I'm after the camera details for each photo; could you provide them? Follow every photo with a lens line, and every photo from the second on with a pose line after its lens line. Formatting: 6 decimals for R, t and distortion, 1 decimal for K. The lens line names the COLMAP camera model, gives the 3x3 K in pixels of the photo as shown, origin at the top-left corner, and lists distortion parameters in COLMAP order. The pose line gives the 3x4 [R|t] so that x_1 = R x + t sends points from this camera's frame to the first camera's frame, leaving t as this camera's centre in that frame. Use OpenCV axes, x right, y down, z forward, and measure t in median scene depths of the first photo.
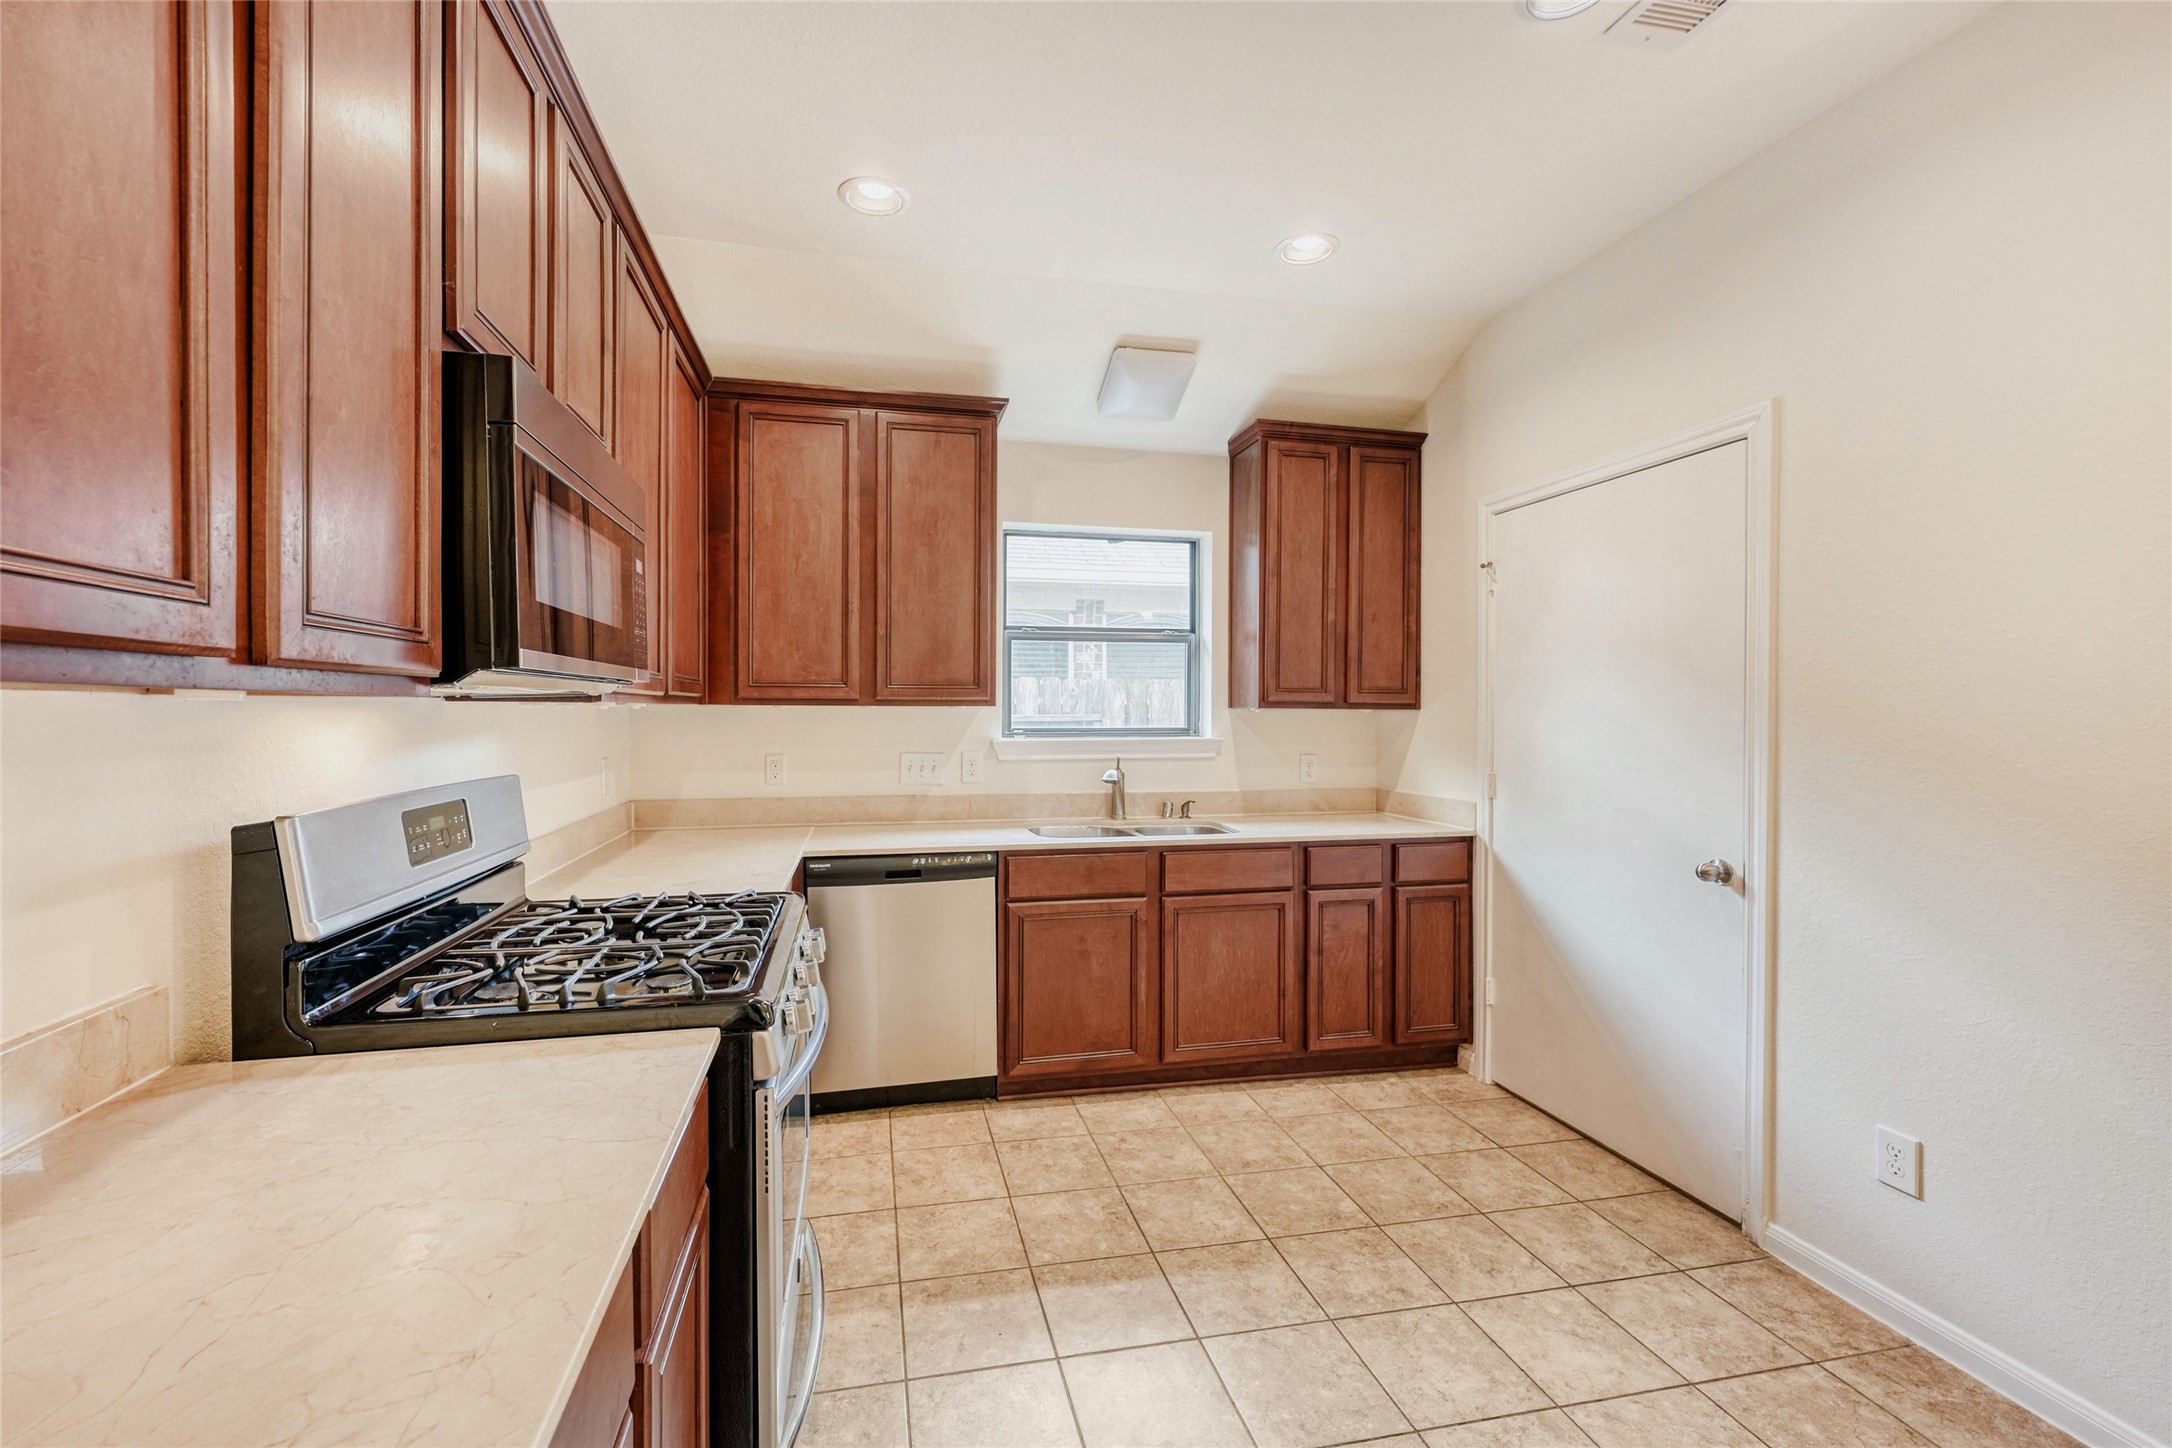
lens RADIAL K [[886.7, 0, 1069.0], [0, 886.7, 726.7], [0, 0, 1]] dist [-0.002292, 0.000946]
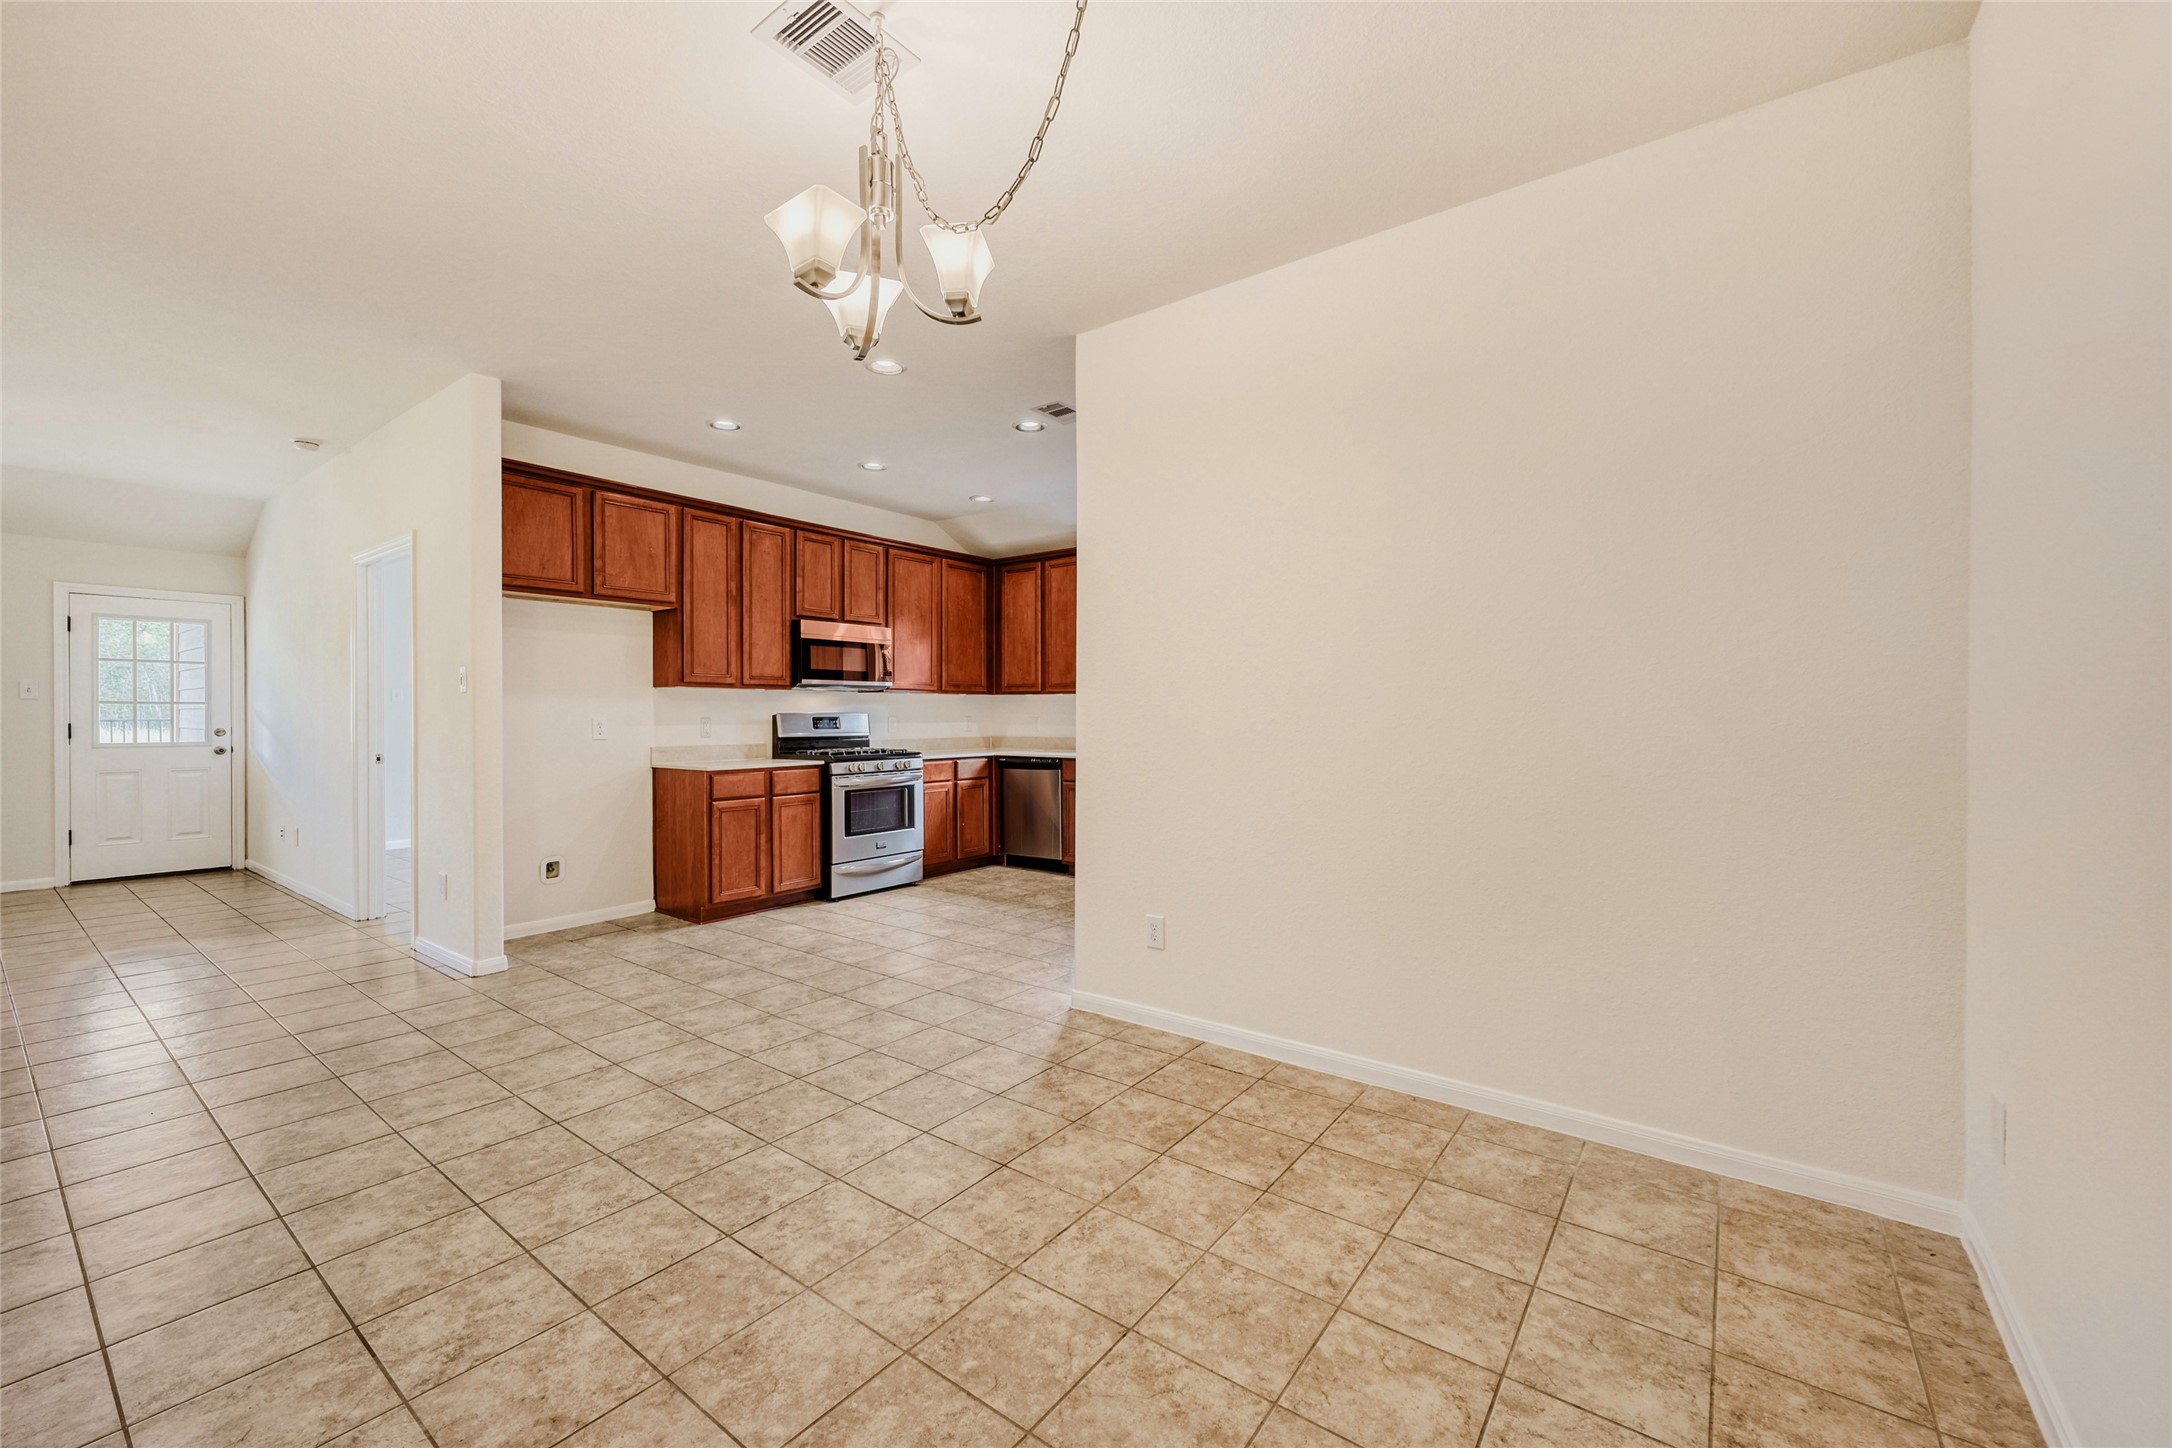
lens RADIAL K [[886.7, 0, 1056.7], [0, 886.7, 730.3], [0, 0, 1]] dist [-0.002292, 0.000946]
pose [[0.624746, 0.010073, -0.780763, 1.544057], [-0.012436, 0.999918, 0.002949, 0.060242], [0.780729, 0.007867, 0.624820, -0.360669]]
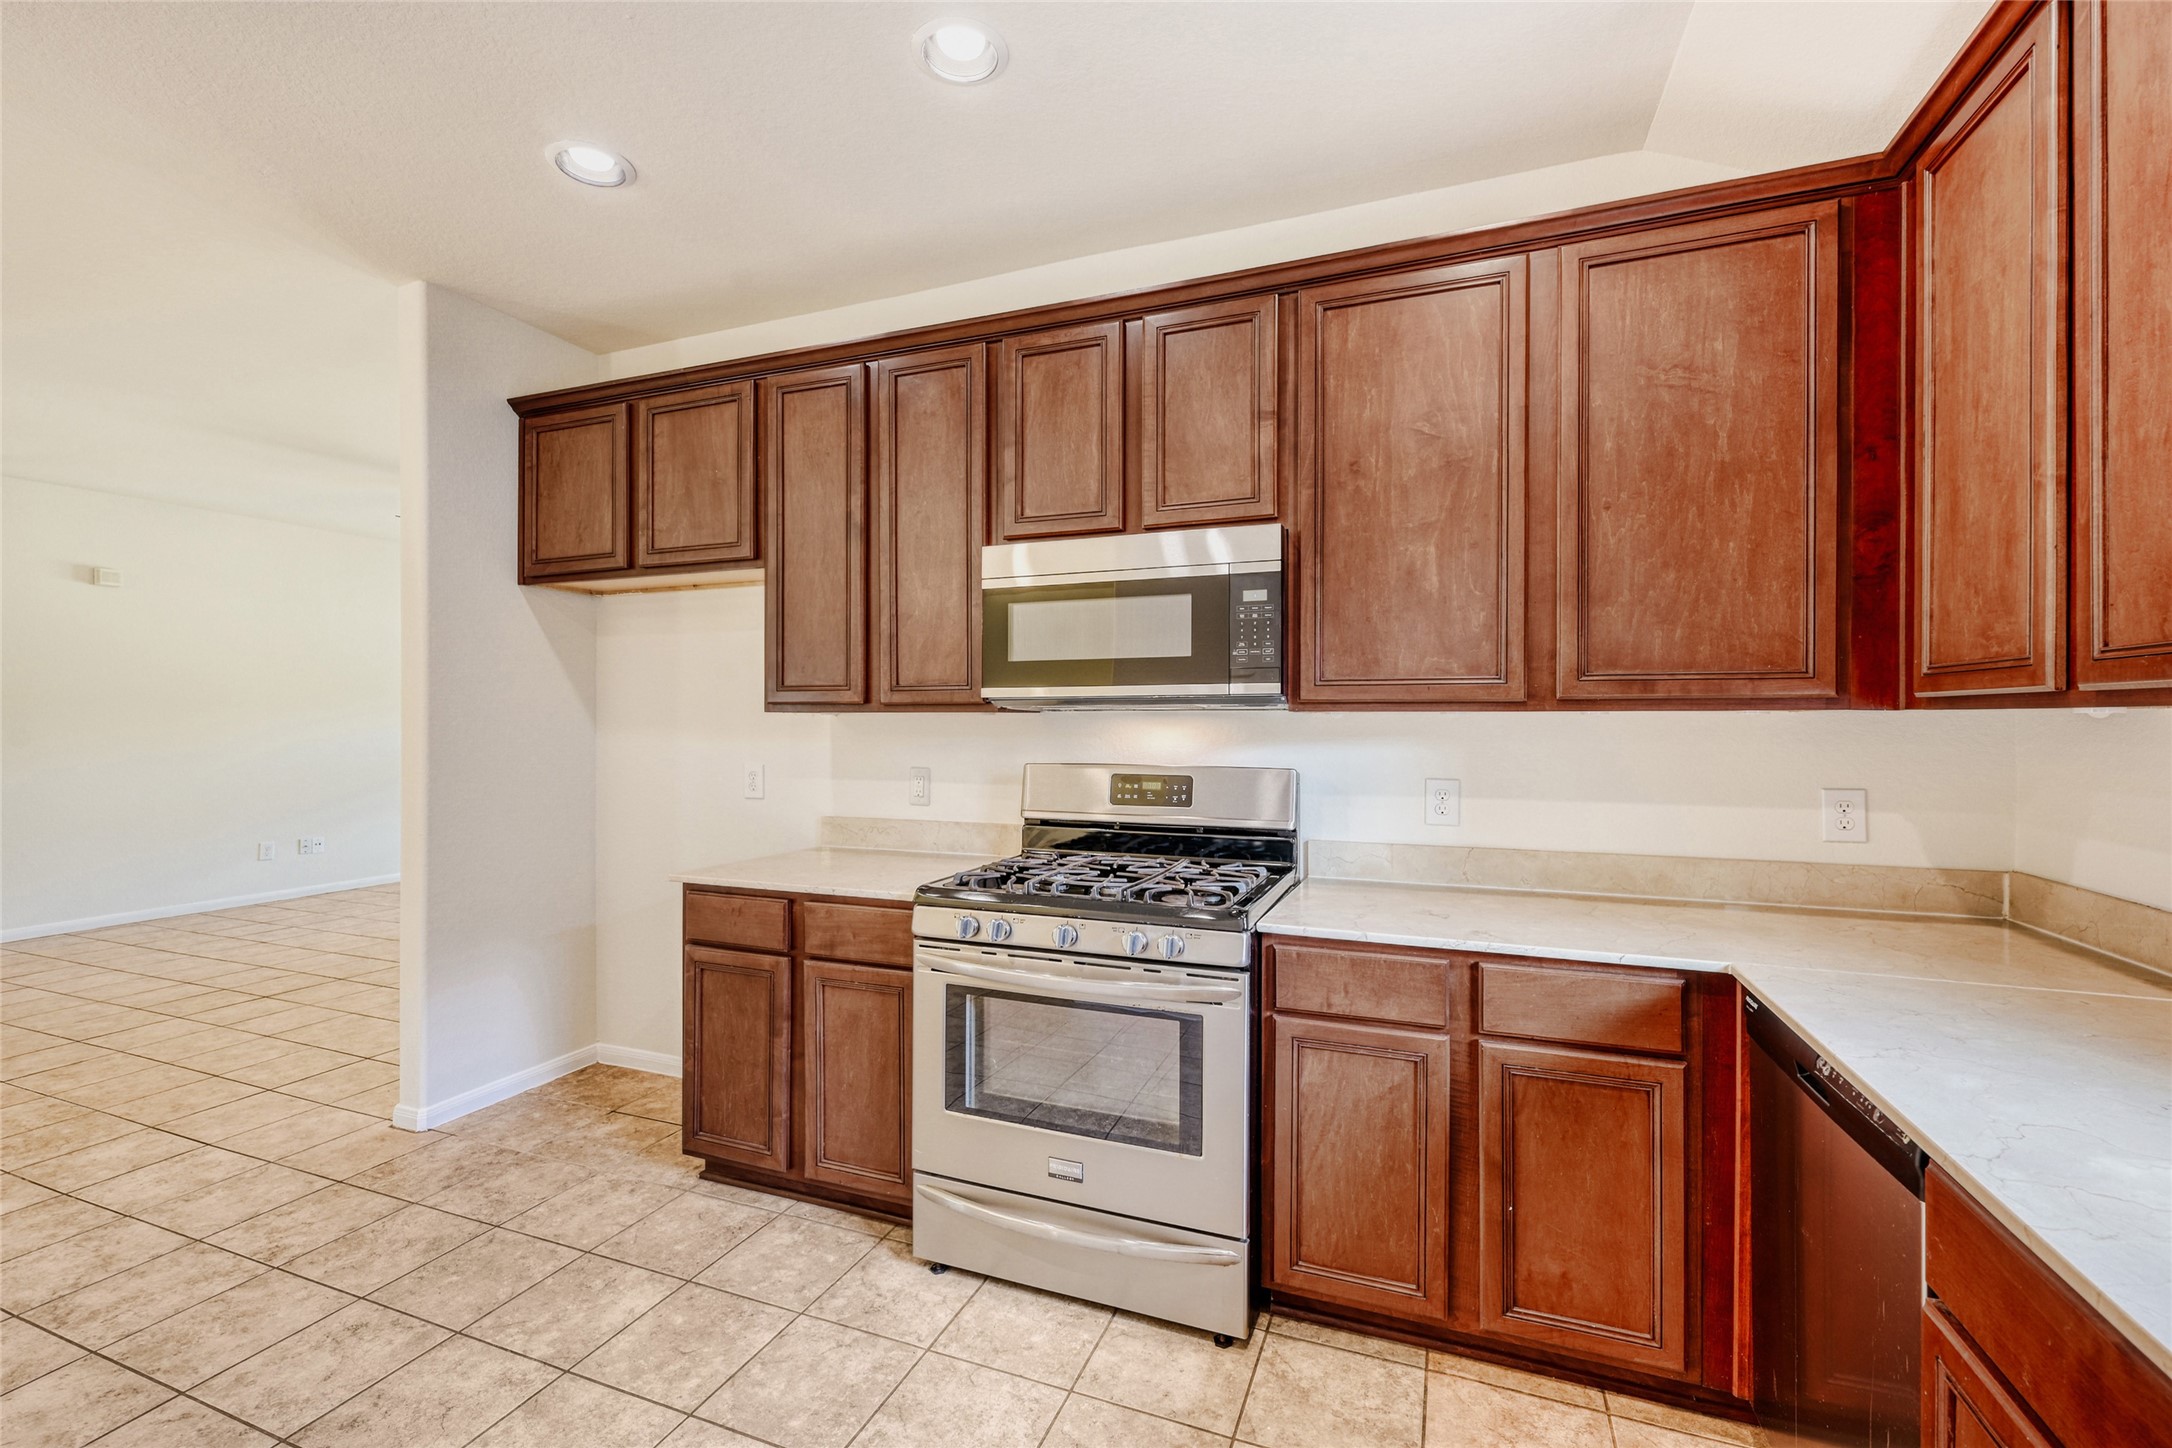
lens RADIAL K [[886.7, 0, 1054.5], [0, 886.7, 726.6], [0, 0, 1]] dist [-0.002292, 0.000946]
pose [[-0.568585, -0.000084, -0.822624, 0.369320], [-0.020781, 0.999682, 0.014261, -0.013099], [0.822362, 0.025204, -0.568406, 0.883153]]
